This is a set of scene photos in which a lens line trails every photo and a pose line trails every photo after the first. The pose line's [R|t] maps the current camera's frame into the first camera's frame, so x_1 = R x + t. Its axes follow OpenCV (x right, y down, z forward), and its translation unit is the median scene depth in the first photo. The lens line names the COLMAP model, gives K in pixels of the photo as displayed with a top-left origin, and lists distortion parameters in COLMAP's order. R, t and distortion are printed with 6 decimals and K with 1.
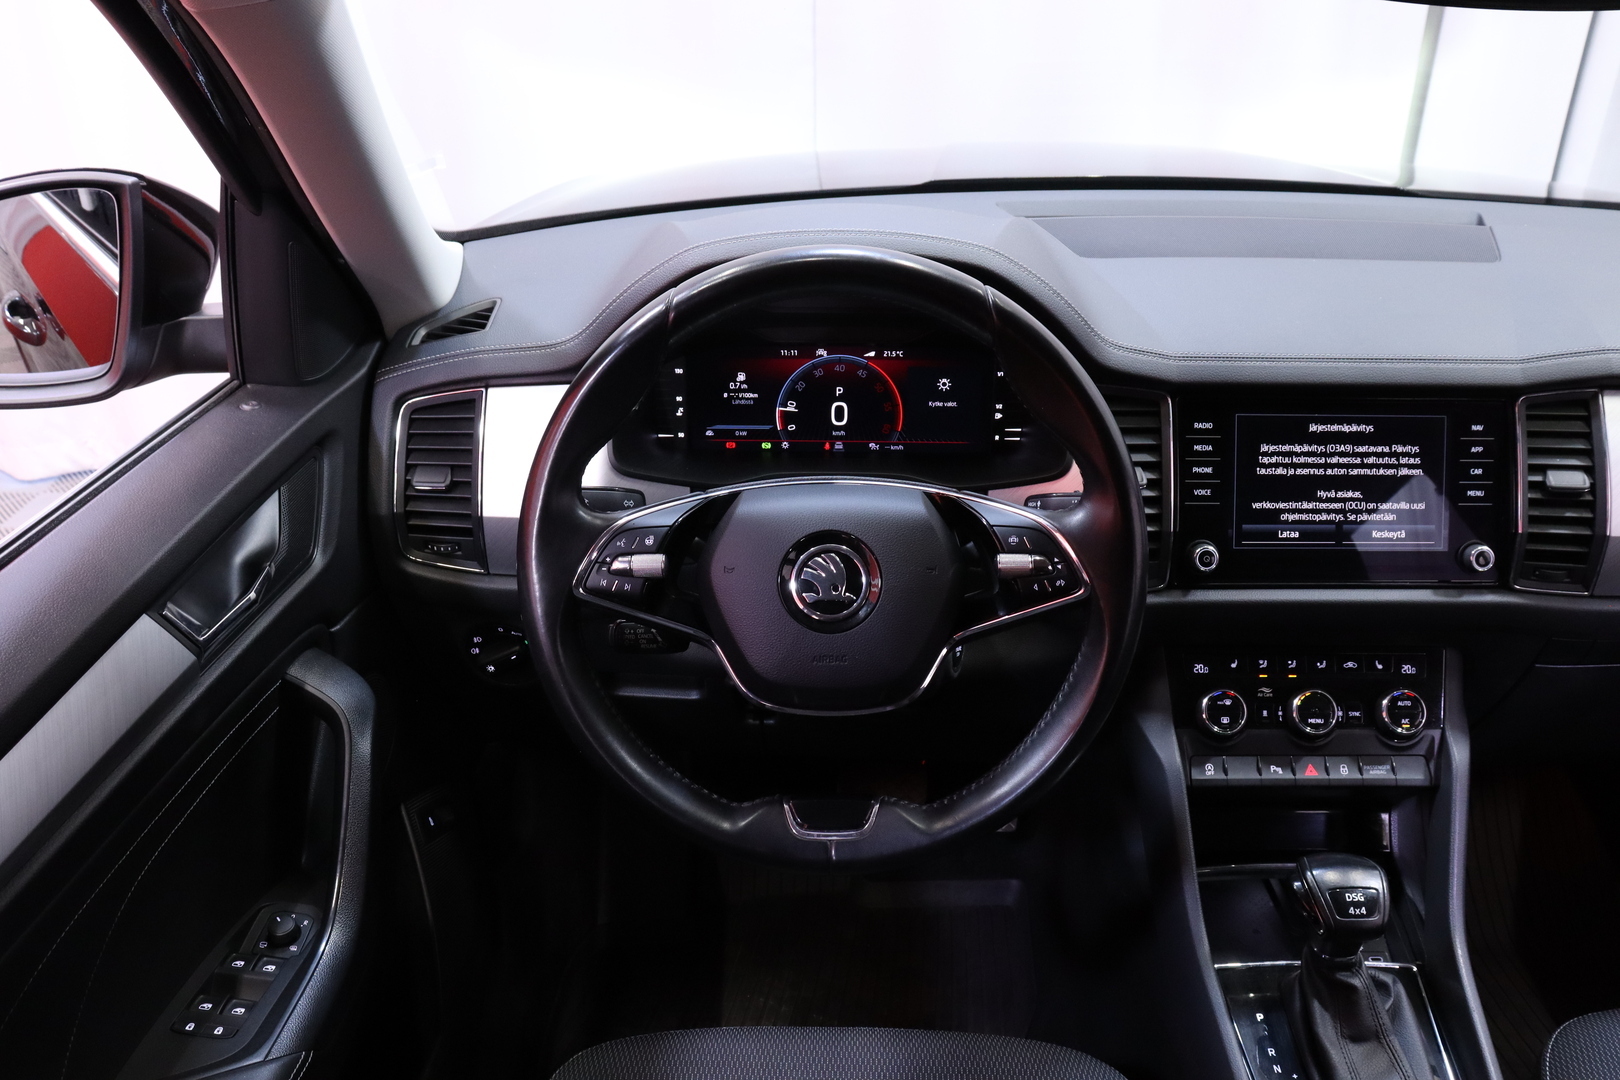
lens RADIAL K [[1319.9, 0, 800.0], [0, 1319.9, 548.5], [0, 0, 1]] dist [-0.158245, 0.106208]
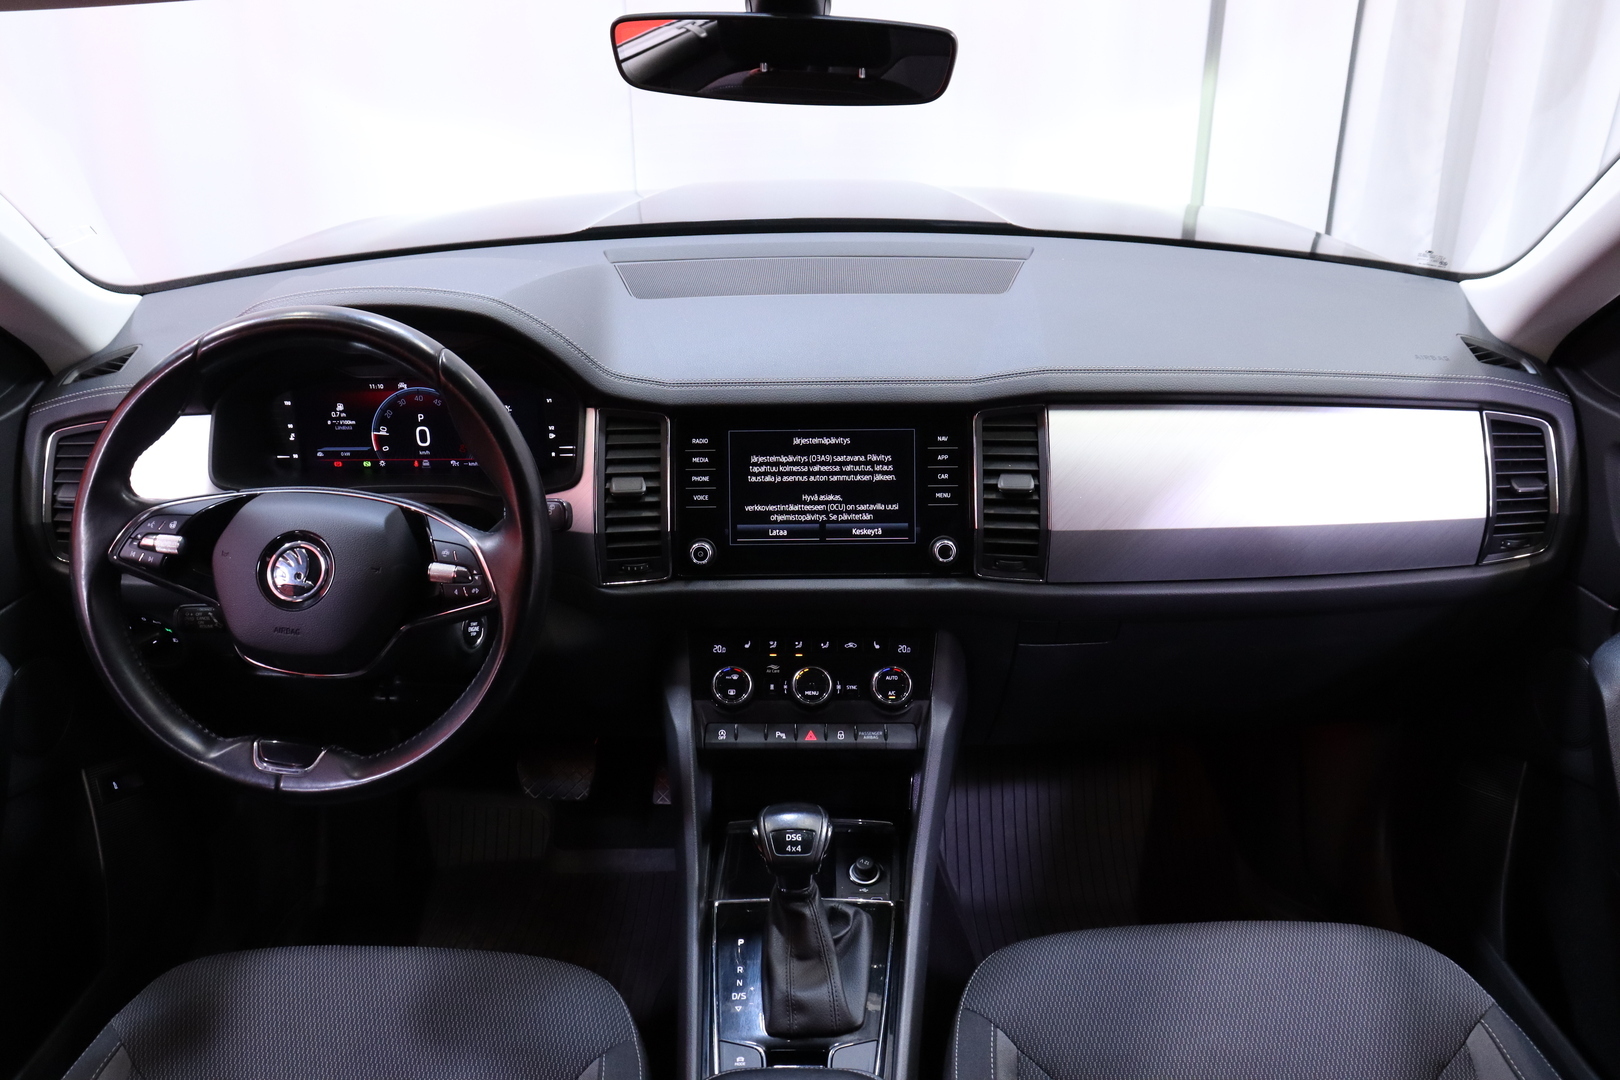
lens RADIAL K [[1319.9, 0, 805.9], [0, 1319.9, 547.5], [0, 0, 1]] dist [-0.158245, 0.106208]
pose [[0.999754, -0.009881, 0.019844, 0.379101], [0.010183, 0.999833, -0.015181, 0.021038], [-0.019691, 0.015379, 0.999688, -0.194977]]
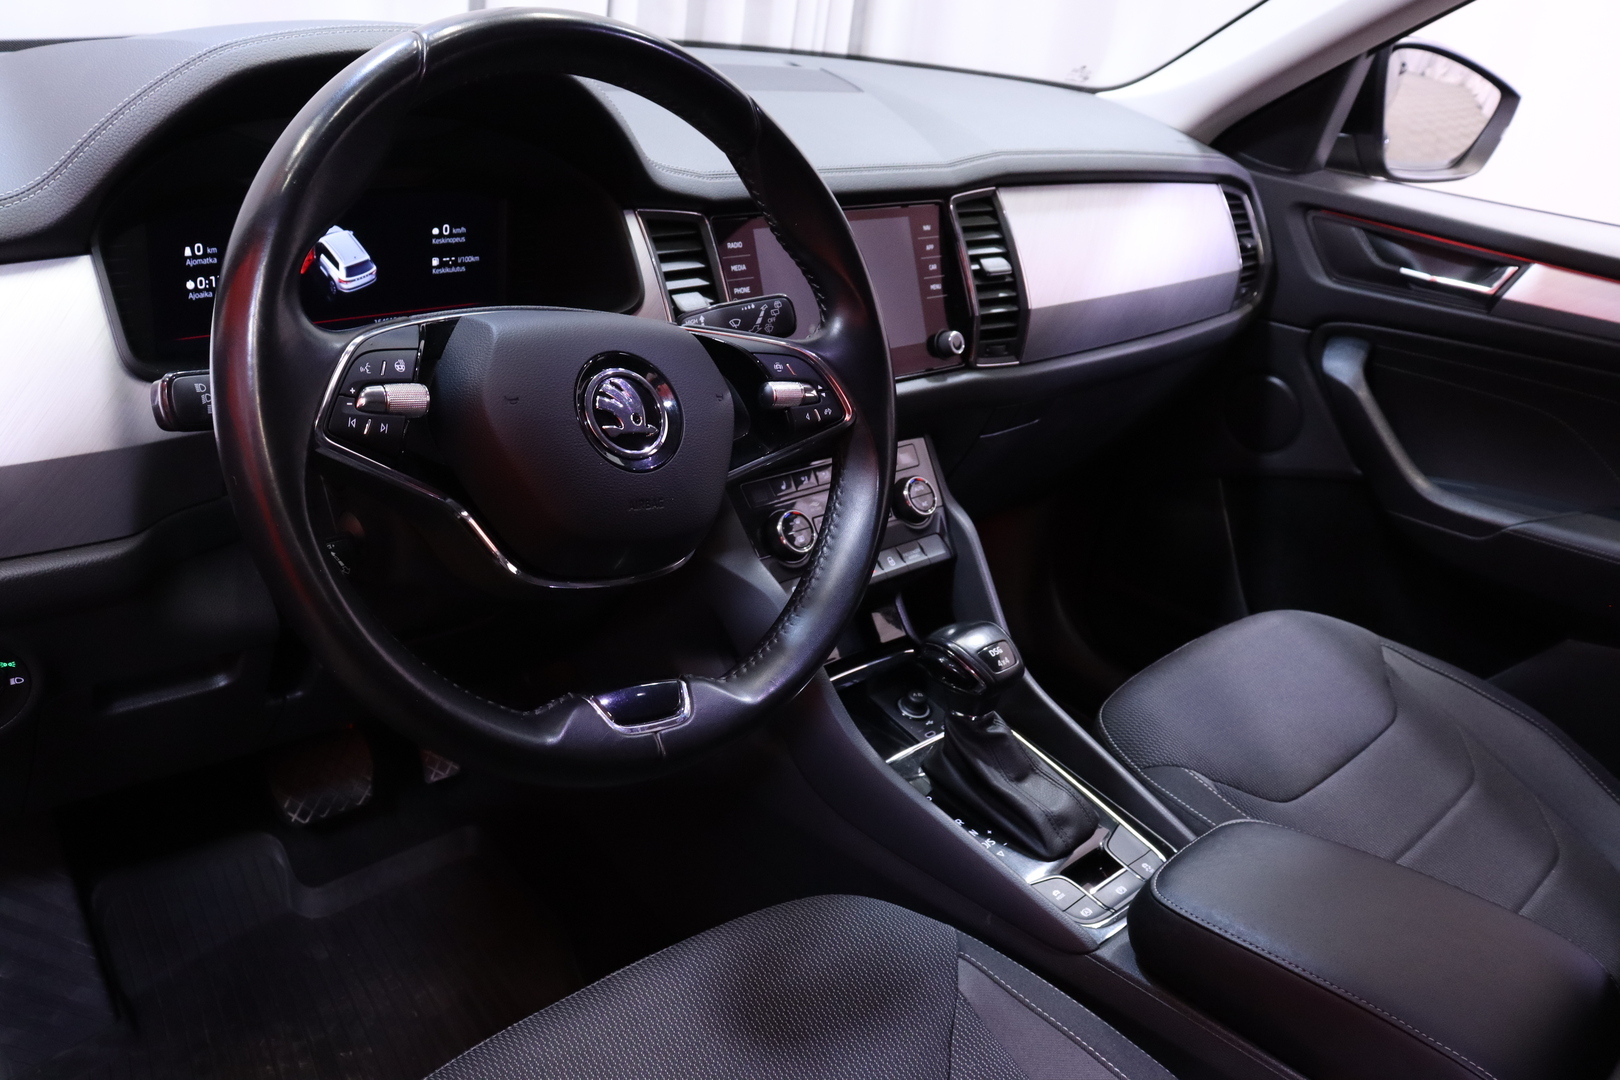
lens RADIAL K [[1319.9, 0, 806.0], [0, 1319.9, 537.1], [0, 0, 1]] dist [-0.158245, 0.106208]
pose [[0.694035, -0.214907, 0.687117, -0.373113], [0.209863, 0.973350, 0.092455, 0.039018], [-0.688675, 0.080033, 0.720640, 0.270962]]
